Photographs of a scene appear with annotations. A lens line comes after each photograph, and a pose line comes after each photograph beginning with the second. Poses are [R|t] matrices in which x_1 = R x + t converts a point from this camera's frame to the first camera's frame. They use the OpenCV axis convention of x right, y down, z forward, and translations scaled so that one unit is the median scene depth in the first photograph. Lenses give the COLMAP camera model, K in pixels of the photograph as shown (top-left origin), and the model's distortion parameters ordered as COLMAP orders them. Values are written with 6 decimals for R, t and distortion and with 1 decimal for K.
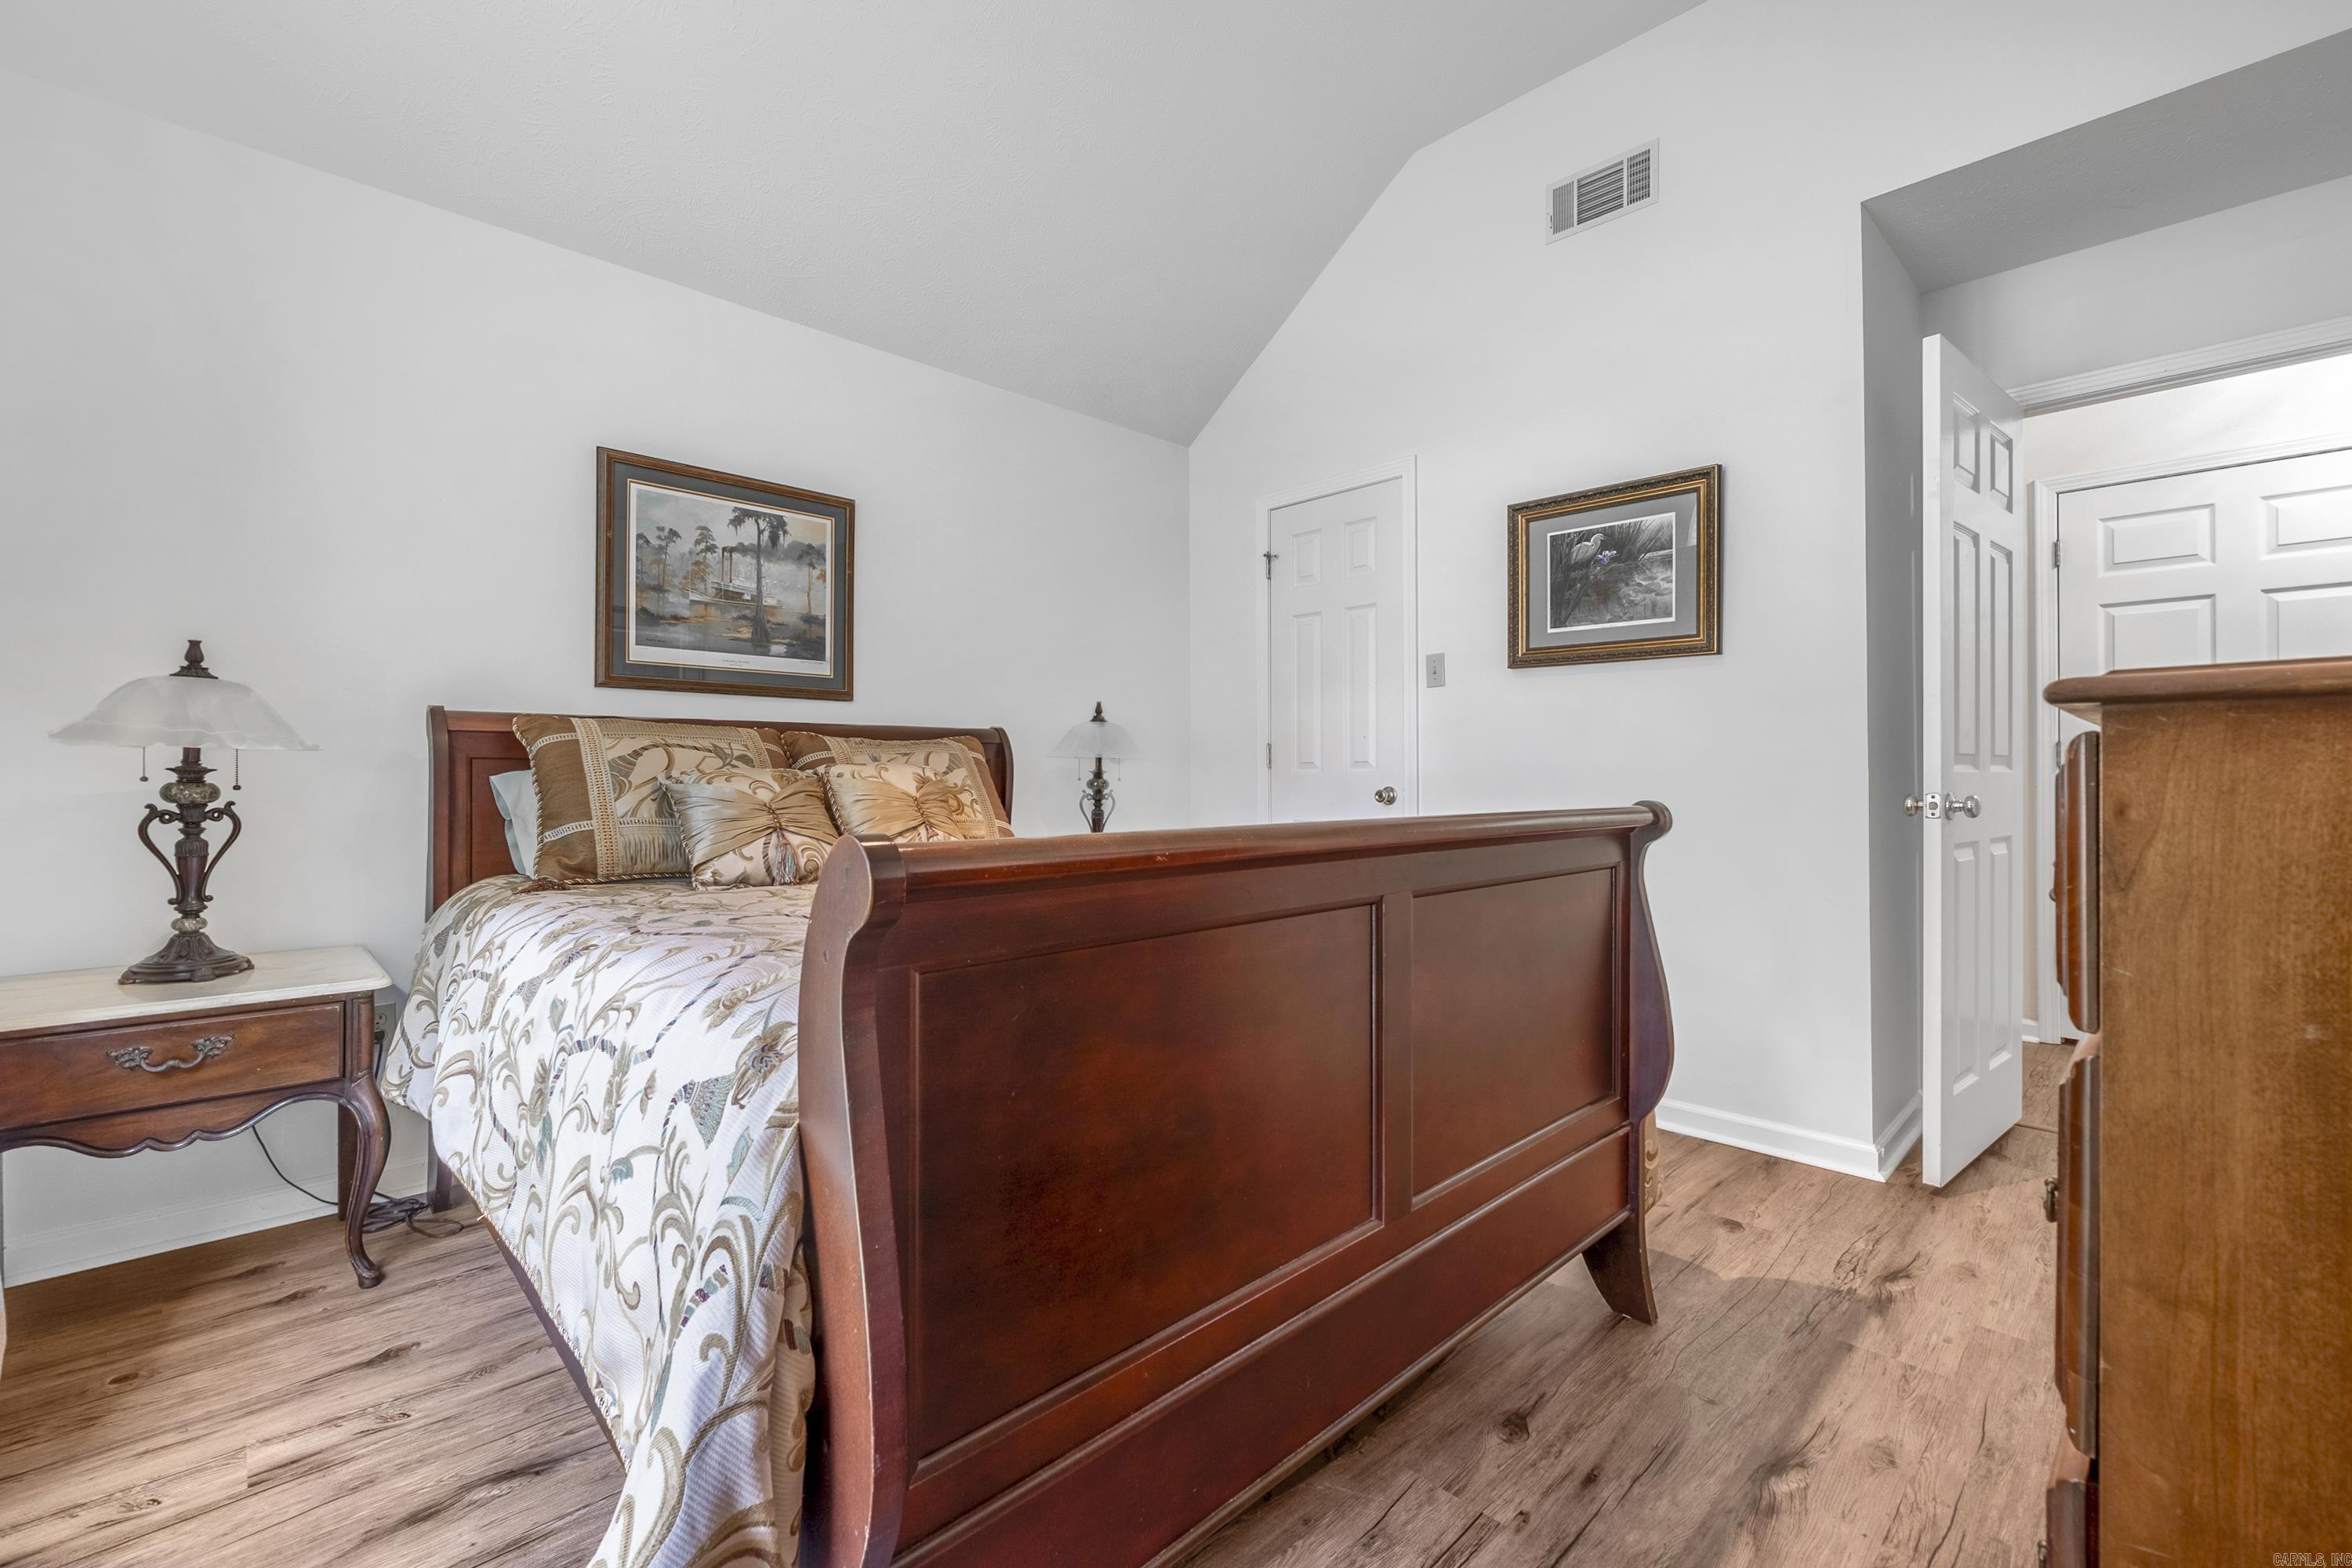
lens RADIAL K [[993.5, 0, 1167.5], [0, 993.5, 764.0], [0, 0, 1]] dist [0.004081, -0.001523]
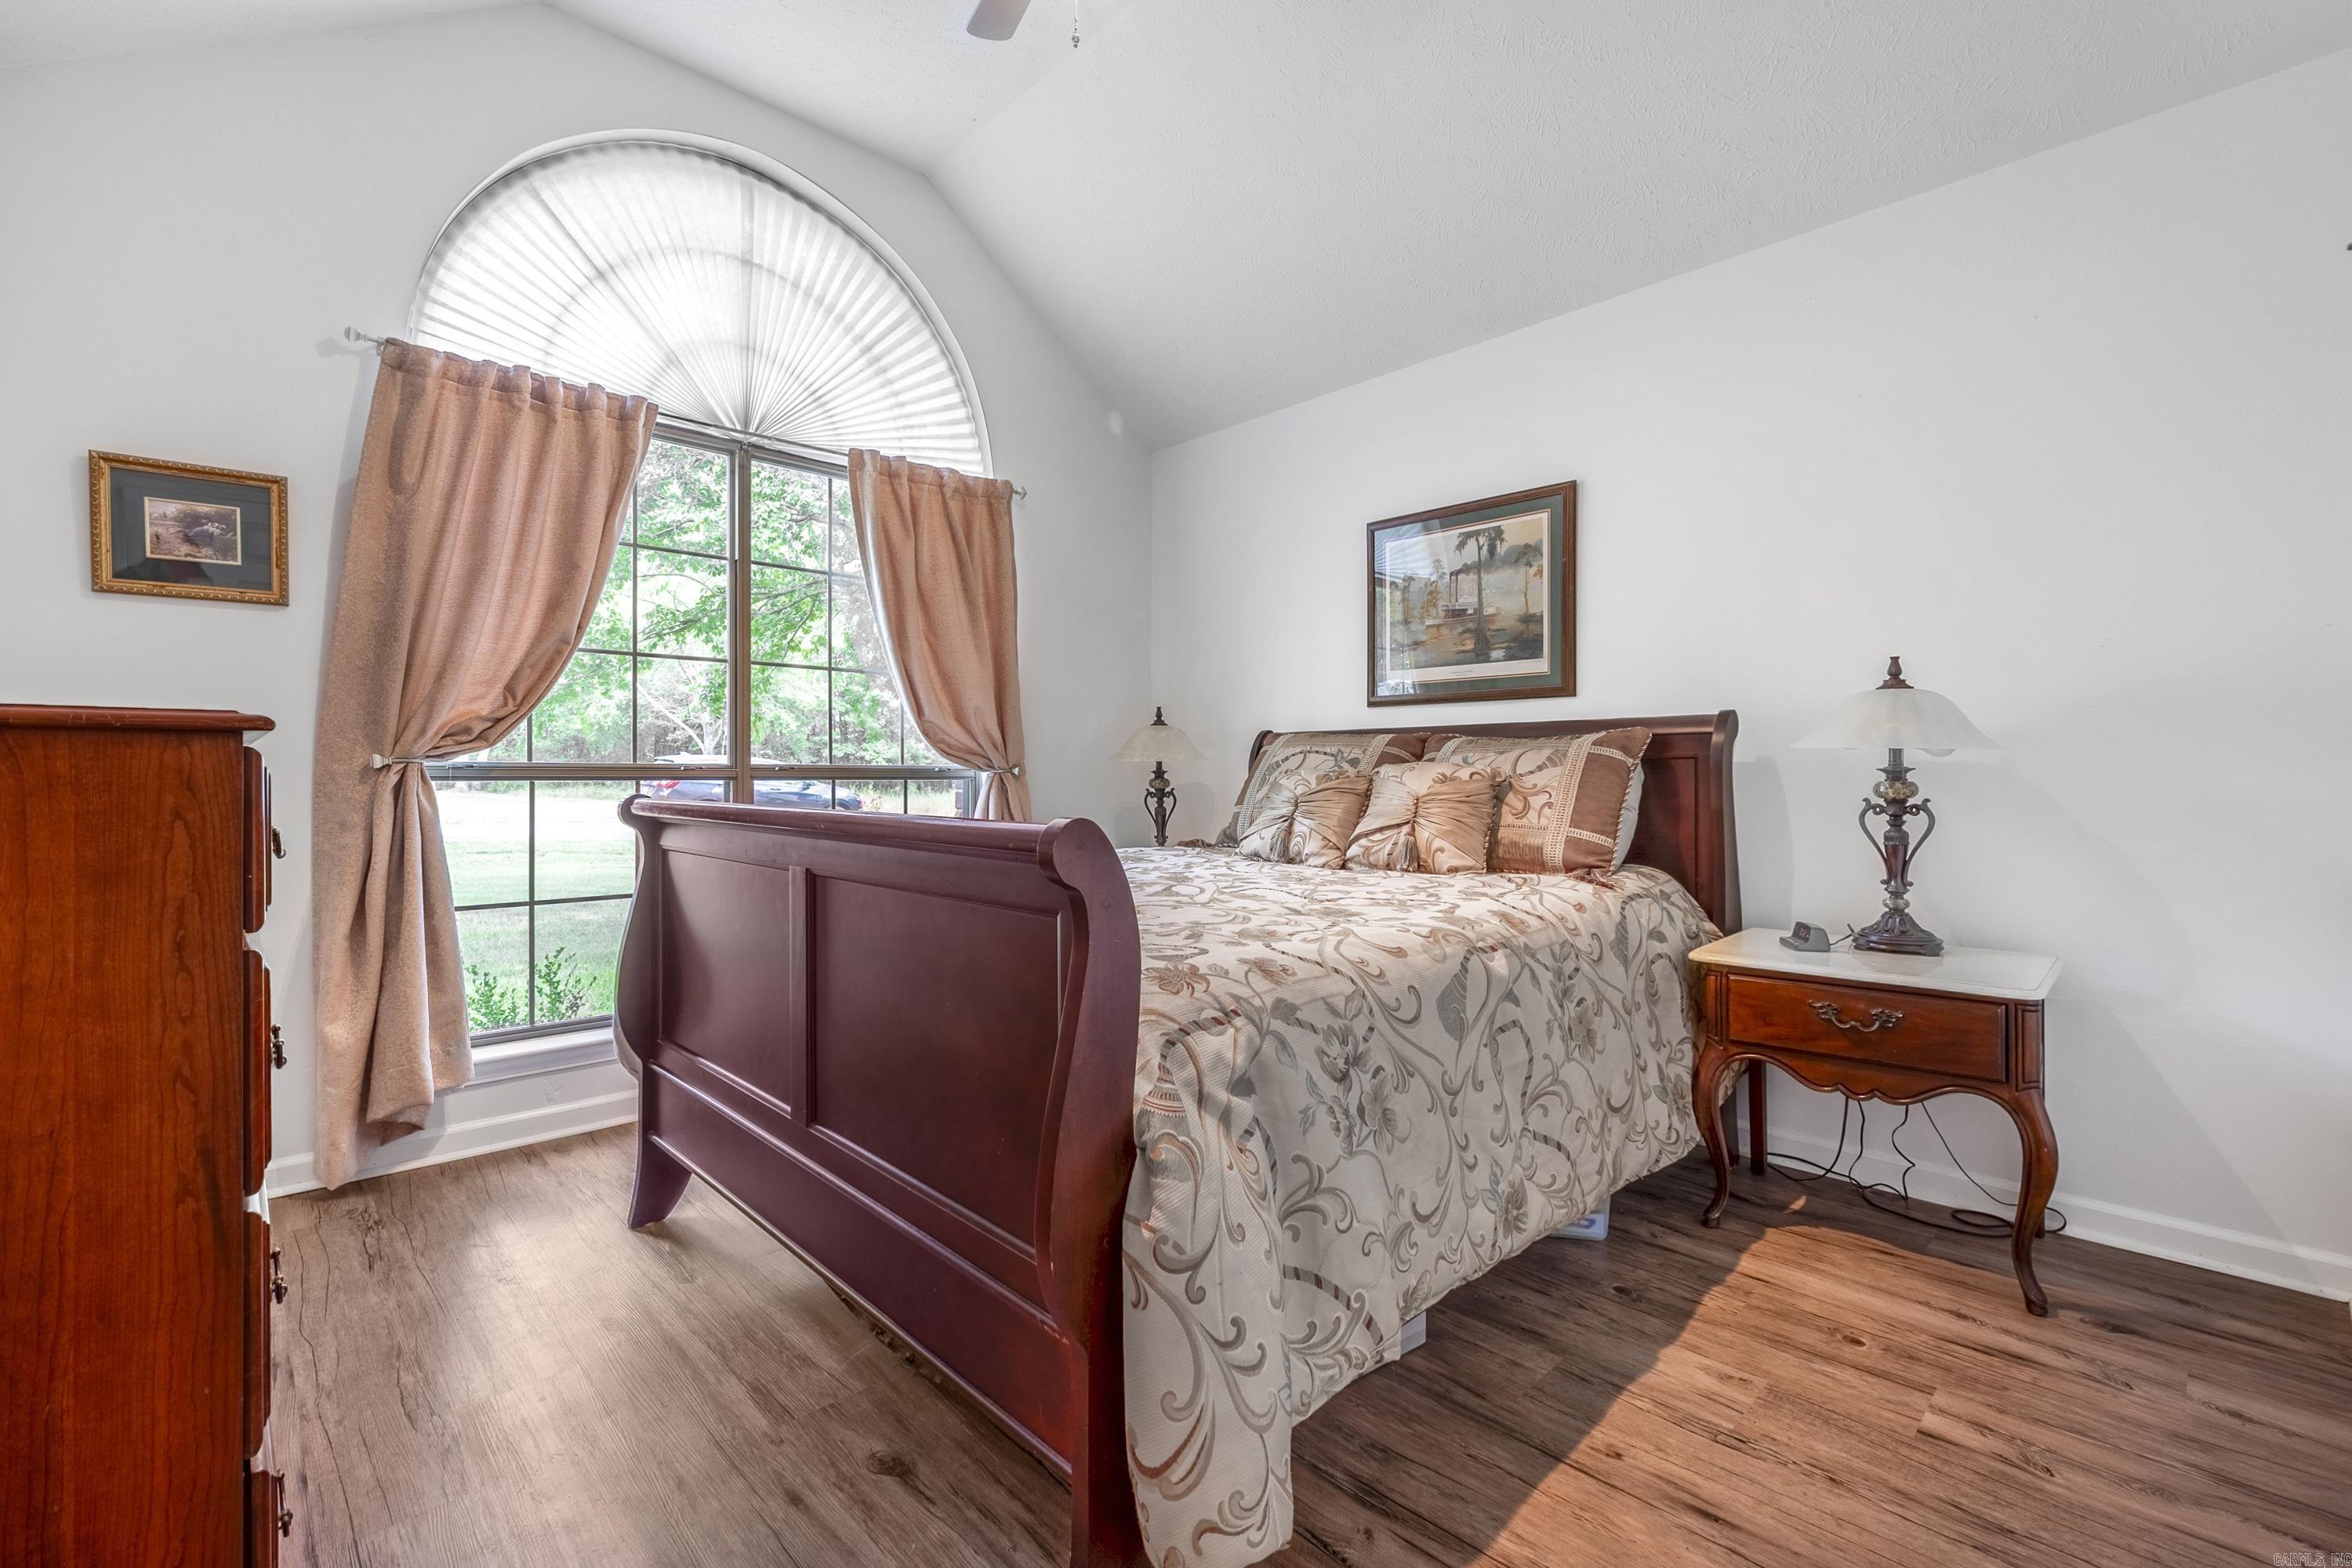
lens RADIAL K [[993.5, 0, 1176.1], [0, 993.5, 789.5], [0, 0, 1]] dist [0.004081, -0.001523]
pose [[0.015709, 0.015511, -0.999756, 0.616773], [0.010924, 0.999817, 0.015683, 0.006632], [0.999817, -0.011168, 0.015536, 0.606379]]
